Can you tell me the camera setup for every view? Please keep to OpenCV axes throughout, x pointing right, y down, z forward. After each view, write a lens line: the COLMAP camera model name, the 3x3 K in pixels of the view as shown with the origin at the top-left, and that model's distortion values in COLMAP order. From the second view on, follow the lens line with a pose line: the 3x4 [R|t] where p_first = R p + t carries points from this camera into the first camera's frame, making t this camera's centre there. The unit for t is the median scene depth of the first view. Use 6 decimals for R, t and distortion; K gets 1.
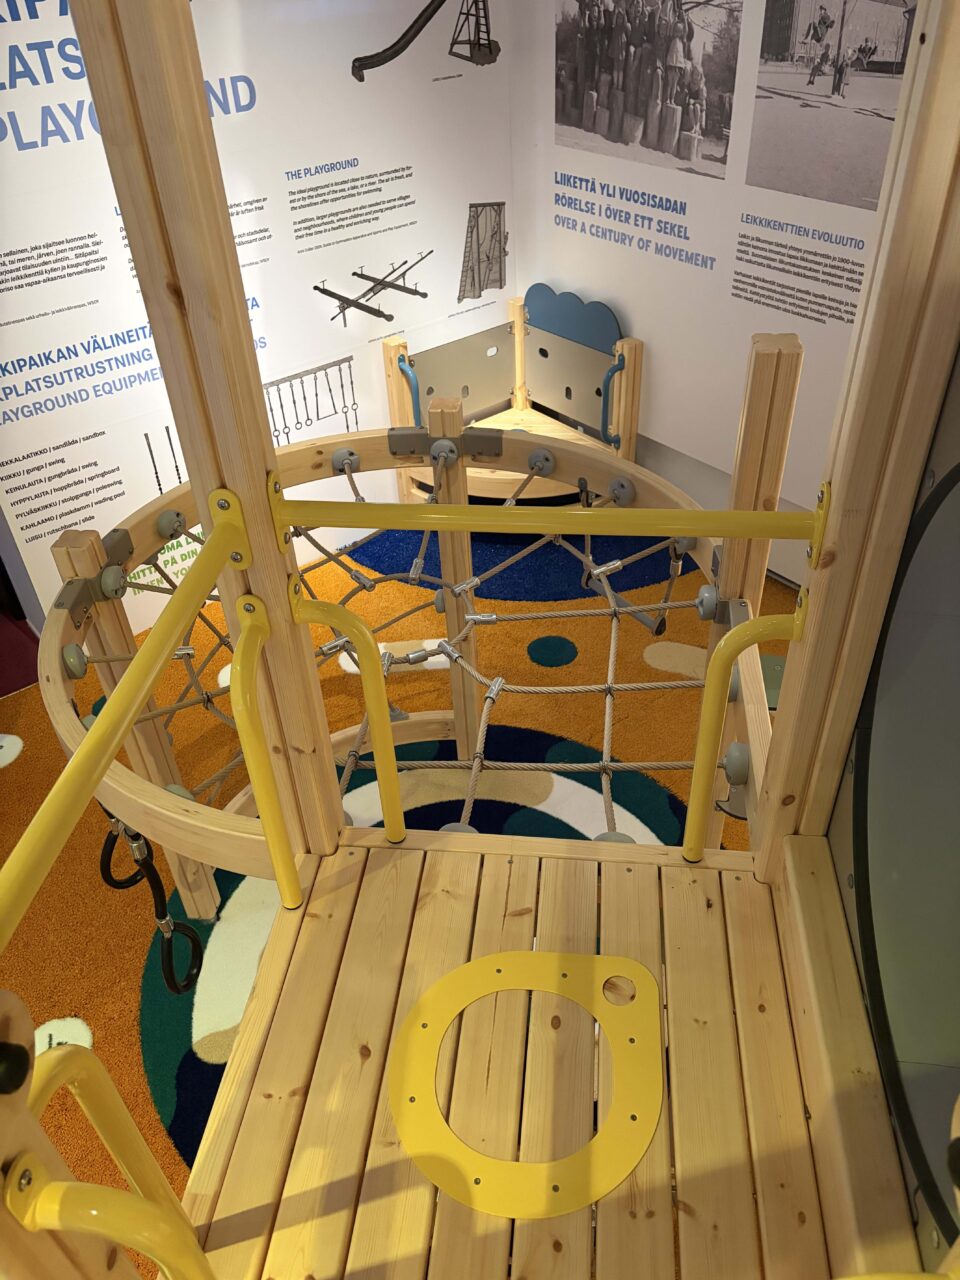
lens RADIAL K [[966.0, 0, 488.8], [0, 966.0, 642.3], [0, 0, 1]] dist [0.029762, -0.002903]
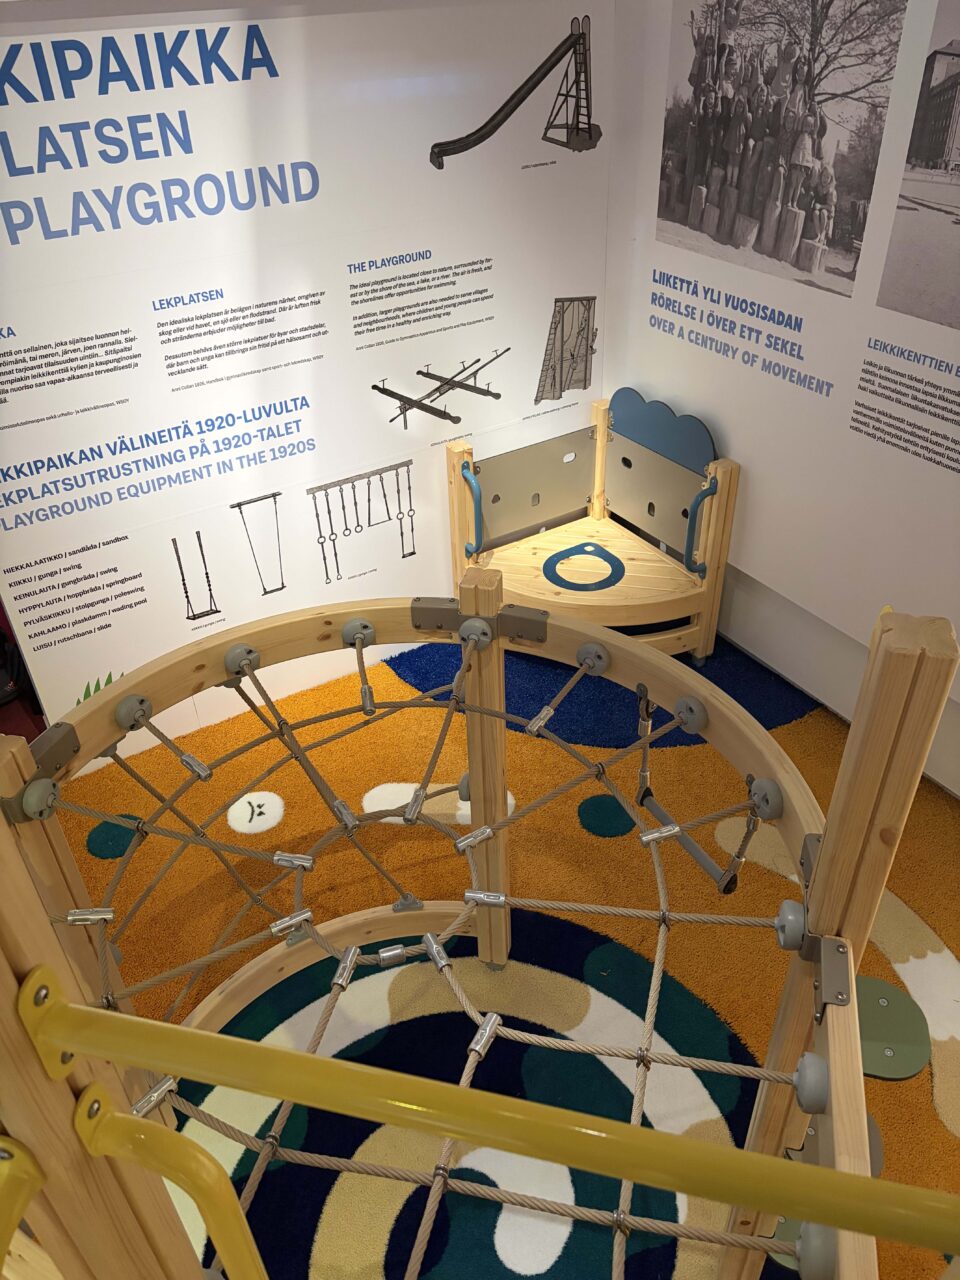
lens RADIAL K [[960.5, 0, 480.0], [0, 960.5, 640.0], [0, 0, 1]] dist [0.024596, 0.001563]
pose [[0.992018, 0.079819, -0.097616, 0.026623], [-0.083044, 0.996112, -0.029421, -0.120132], [0.094888, 0.037292, 0.994789, 0.137230]]
